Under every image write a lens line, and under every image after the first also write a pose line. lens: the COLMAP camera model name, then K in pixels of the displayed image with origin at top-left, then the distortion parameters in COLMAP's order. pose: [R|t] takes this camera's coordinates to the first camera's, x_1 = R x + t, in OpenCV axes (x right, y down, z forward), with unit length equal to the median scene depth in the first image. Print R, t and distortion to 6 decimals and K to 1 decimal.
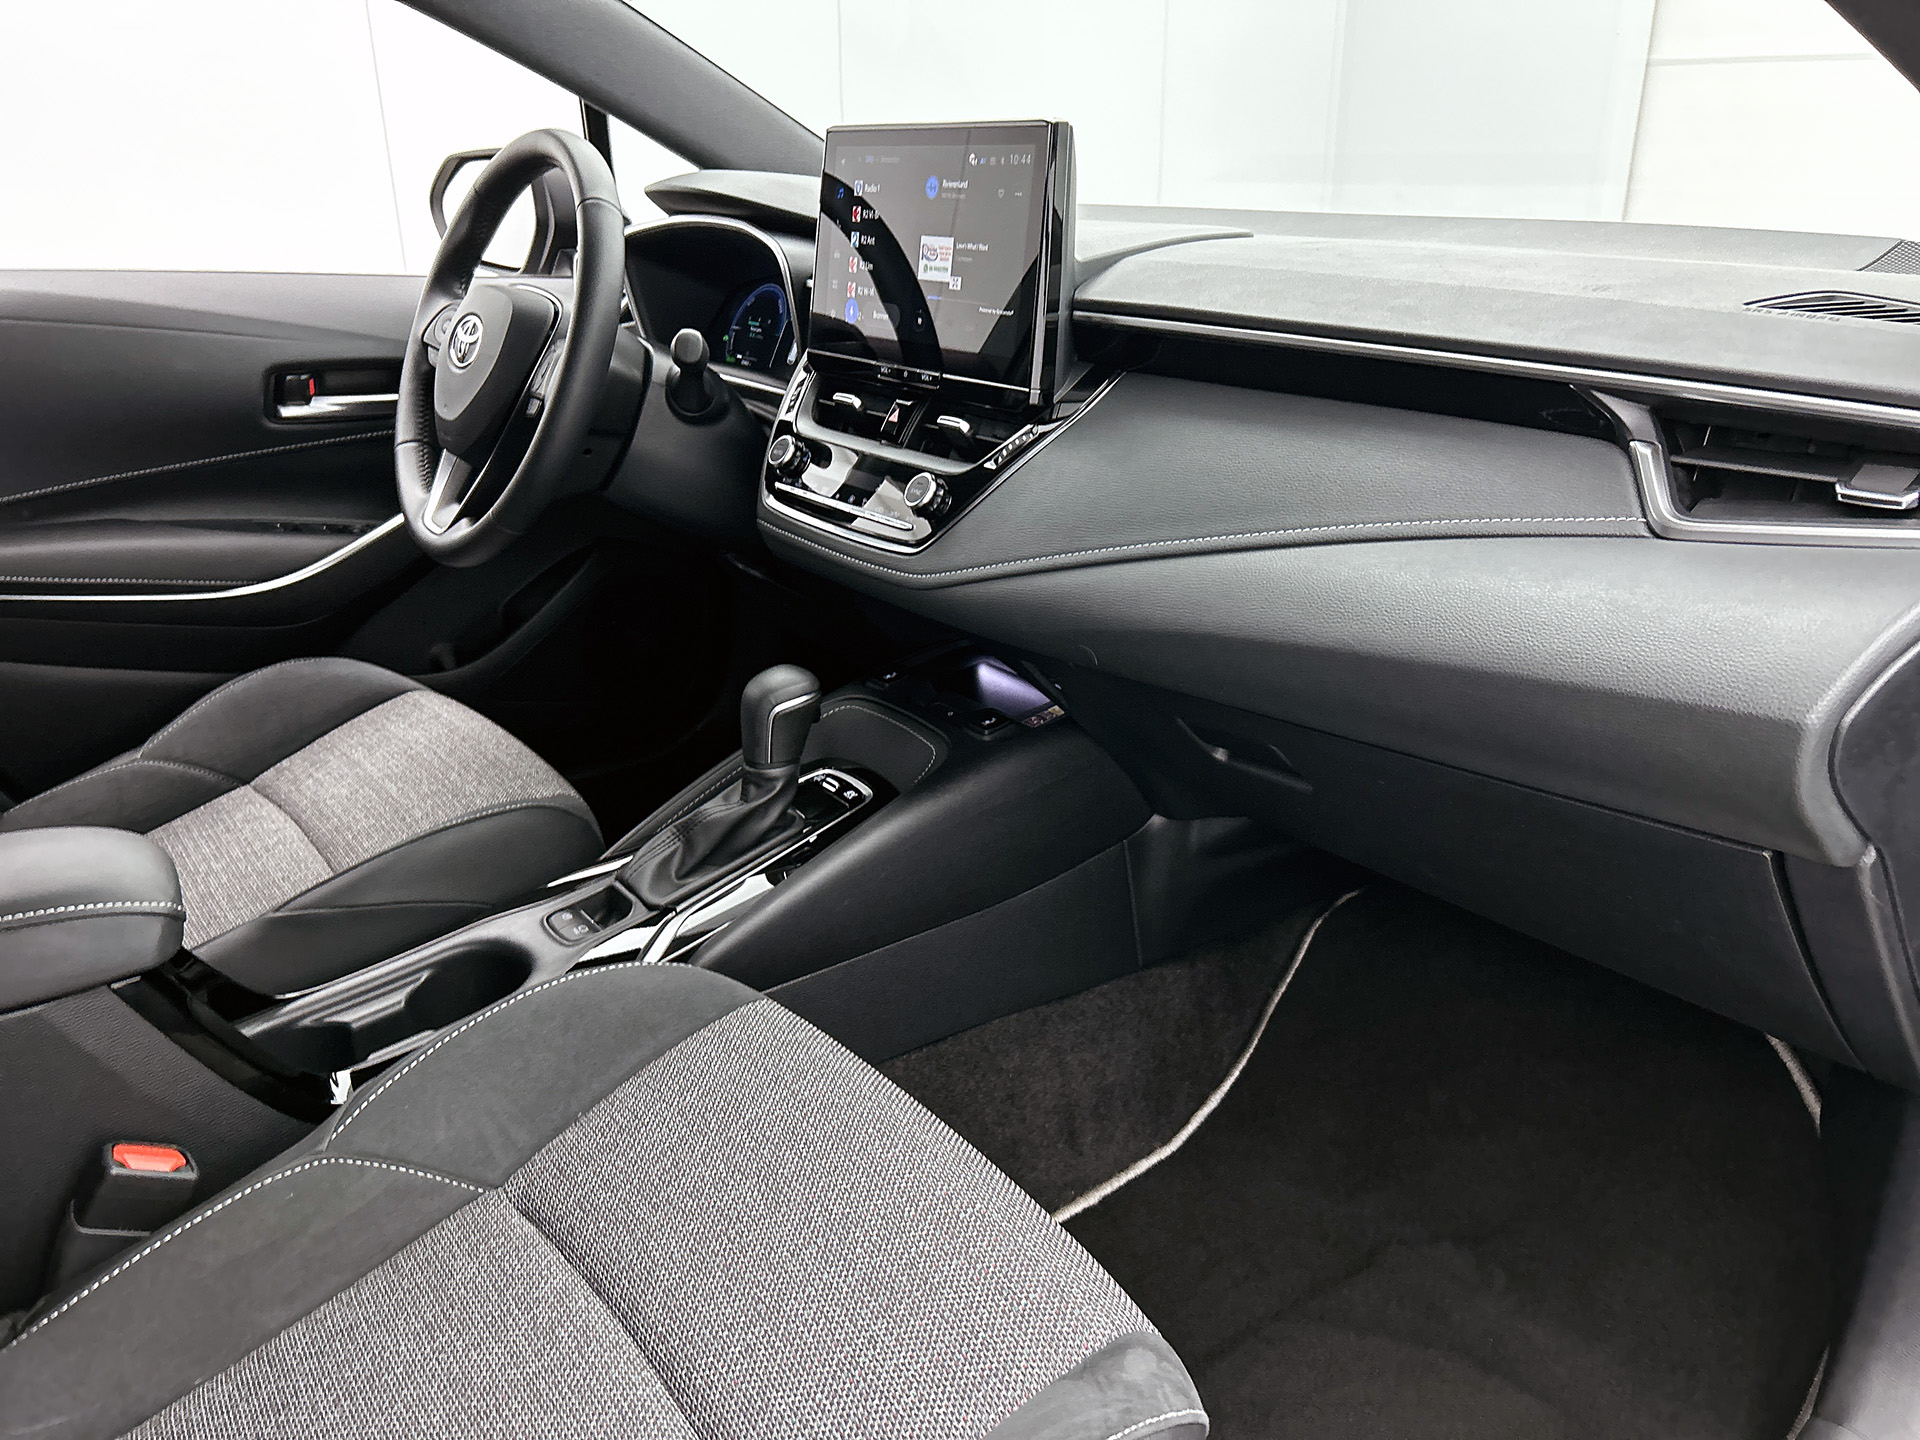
lens RADIAL K [[1387.0, 0, 983.7], [0, 1387.0, 722.0], [0, 0, 1]] dist [-0.001165, -0.000432]
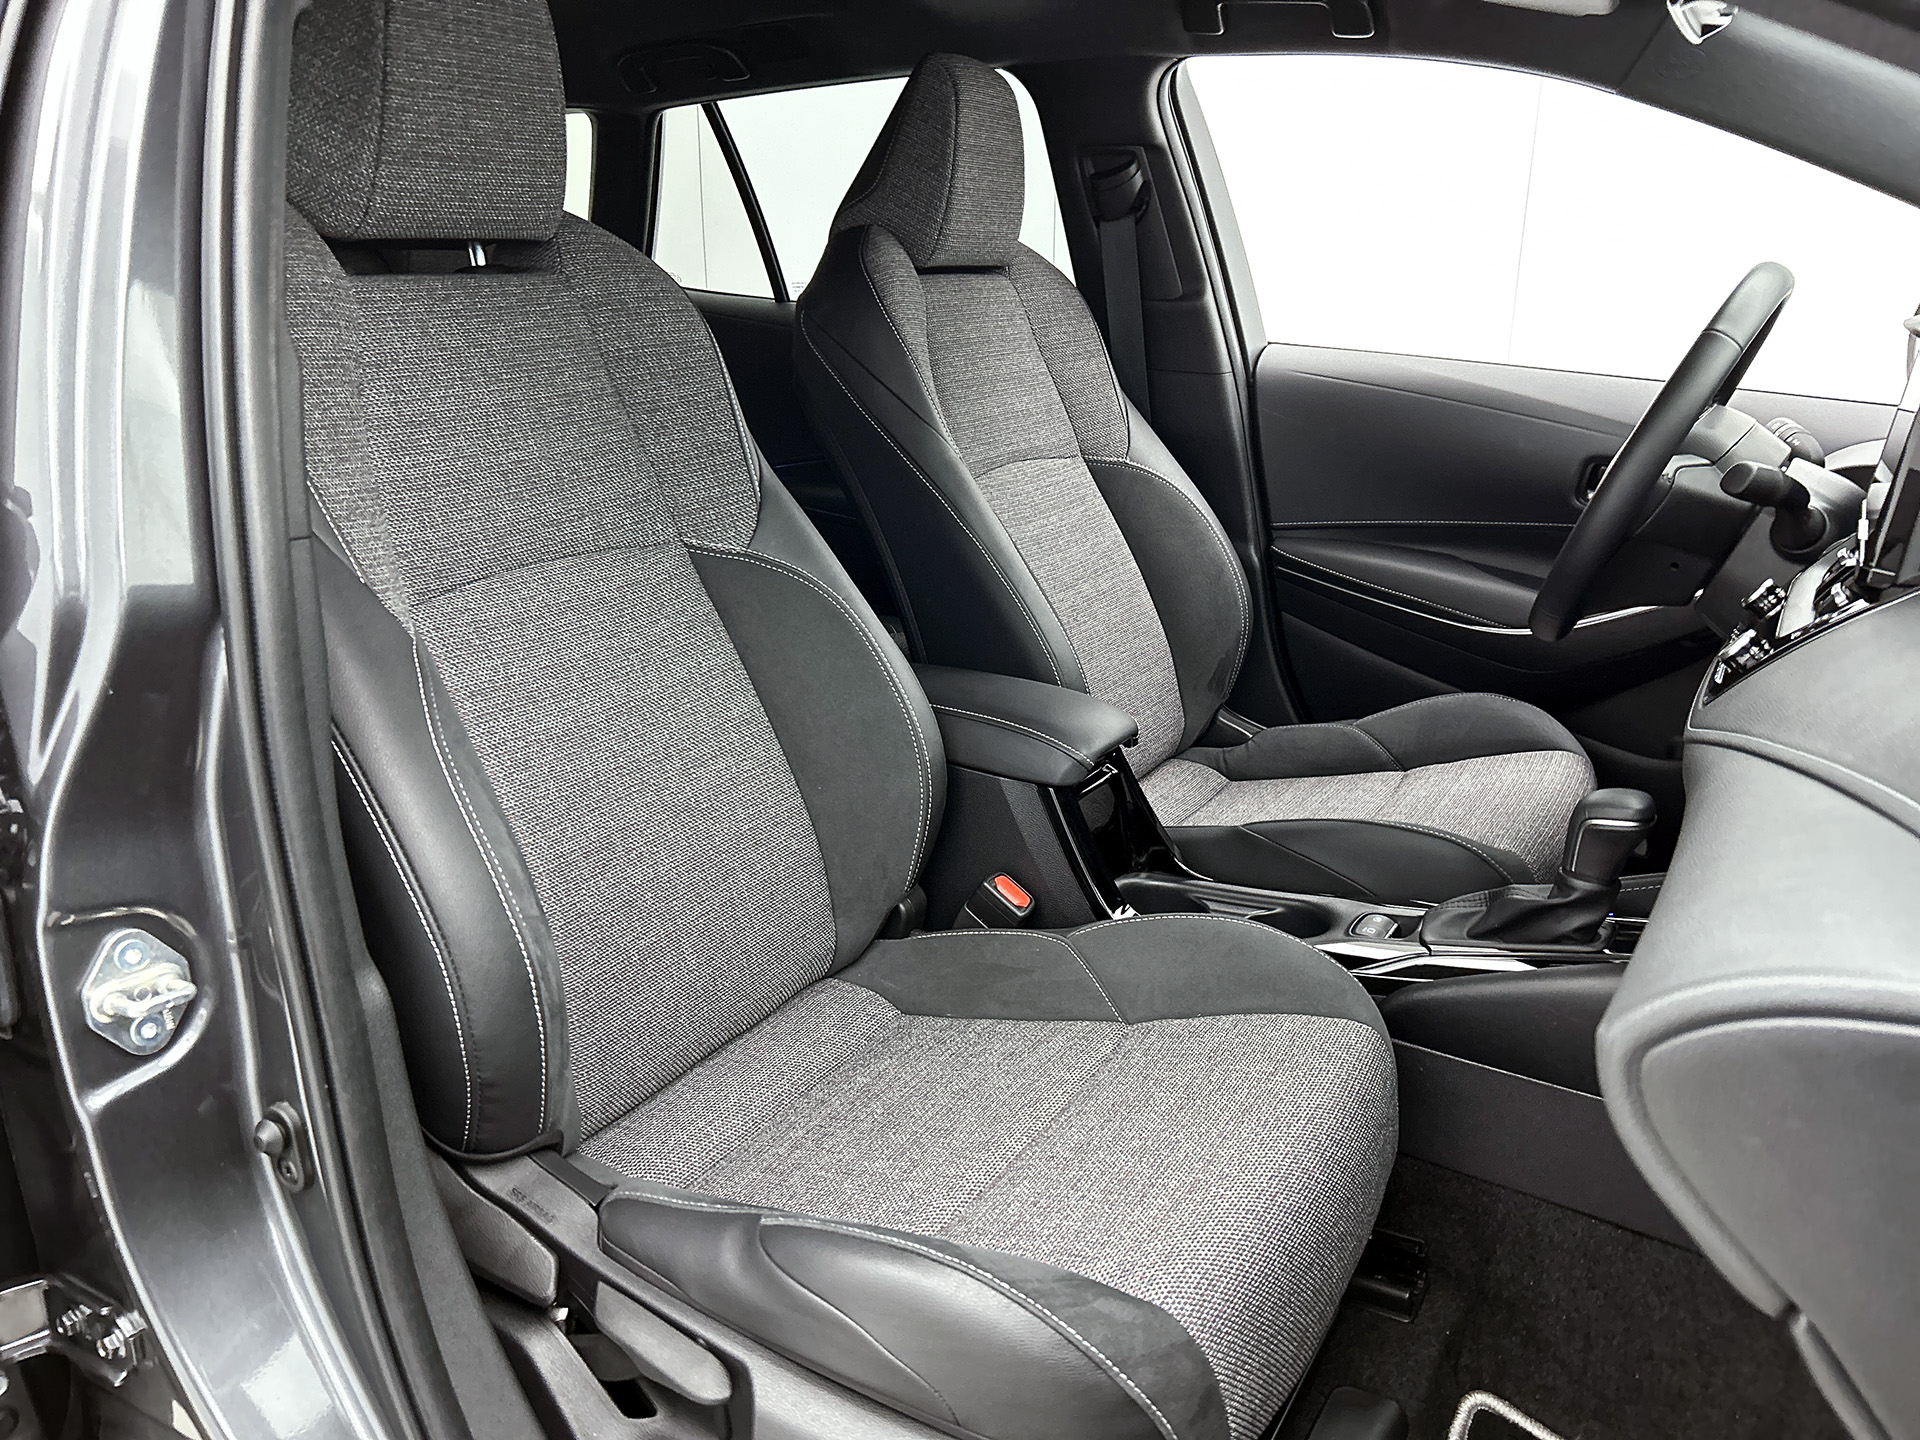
lens RADIAL K [[1387.0, 0, 983.7], [0, 1387.0, 722.0], [0, 0, 1]] dist [-0.001165, -0.000432]
pose [[0.380957, 0.293540, -0.876759, 0.545153], [-0.346043, 0.924613, 0.159203, -0.084892], [0.857395, 0.242747, 0.453815, 0.132985]]
